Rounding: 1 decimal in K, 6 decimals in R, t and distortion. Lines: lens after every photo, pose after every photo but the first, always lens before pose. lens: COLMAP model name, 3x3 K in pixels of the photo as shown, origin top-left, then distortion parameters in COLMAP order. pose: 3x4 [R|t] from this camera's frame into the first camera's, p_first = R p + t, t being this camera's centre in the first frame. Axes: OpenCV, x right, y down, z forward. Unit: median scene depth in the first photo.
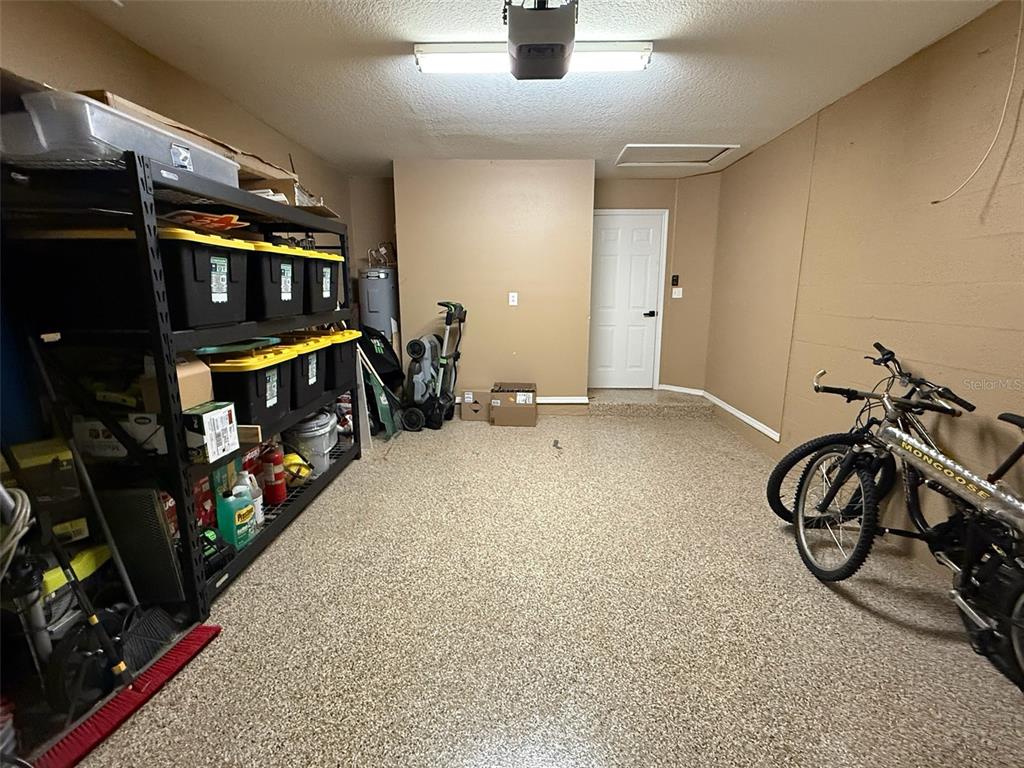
lens RADIAL K [[467.0, 0, 509.4], [0, 467.0, 384.4], [0, 0, 1]] dist [-0.000417, 0.000444]
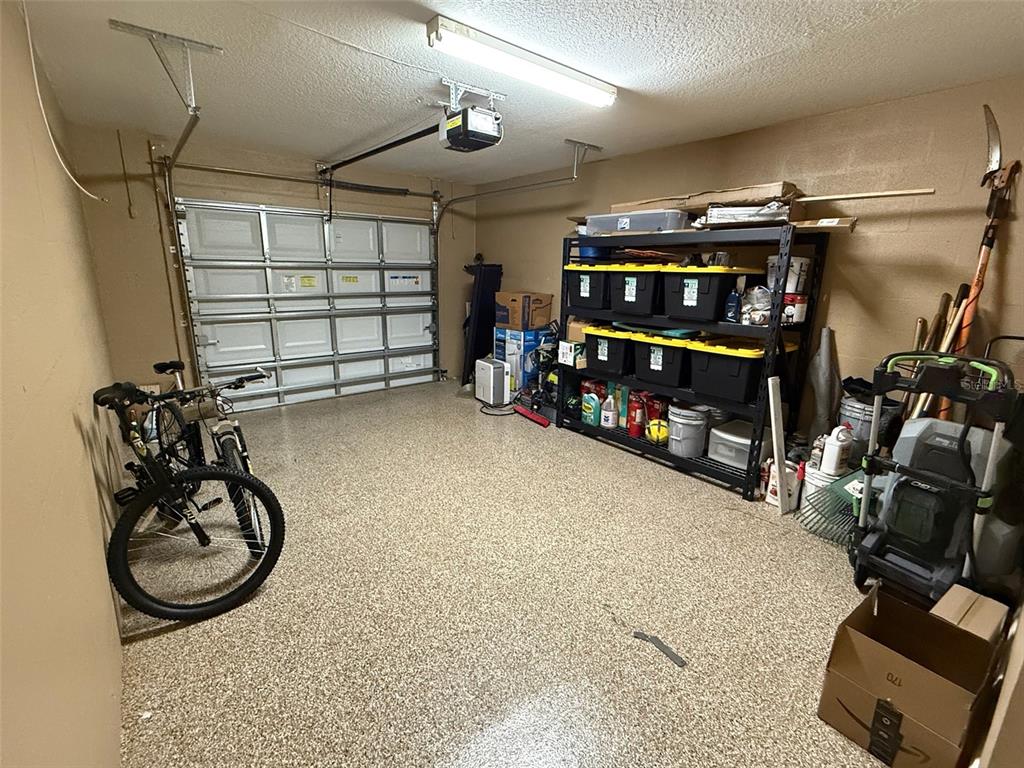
lens RADIAL K [[467.0, 0, 509.4], [0, 467.0, 384.4], [0, 0, 1]] dist [-0.000417, 0.000444]
pose [[-0.764518, 0.099043, -0.636948, 0.866822], [-0.193059, 0.907585, 0.372852, -0.450348], [0.615012, 0.408021, -0.674744, 1.992570]]
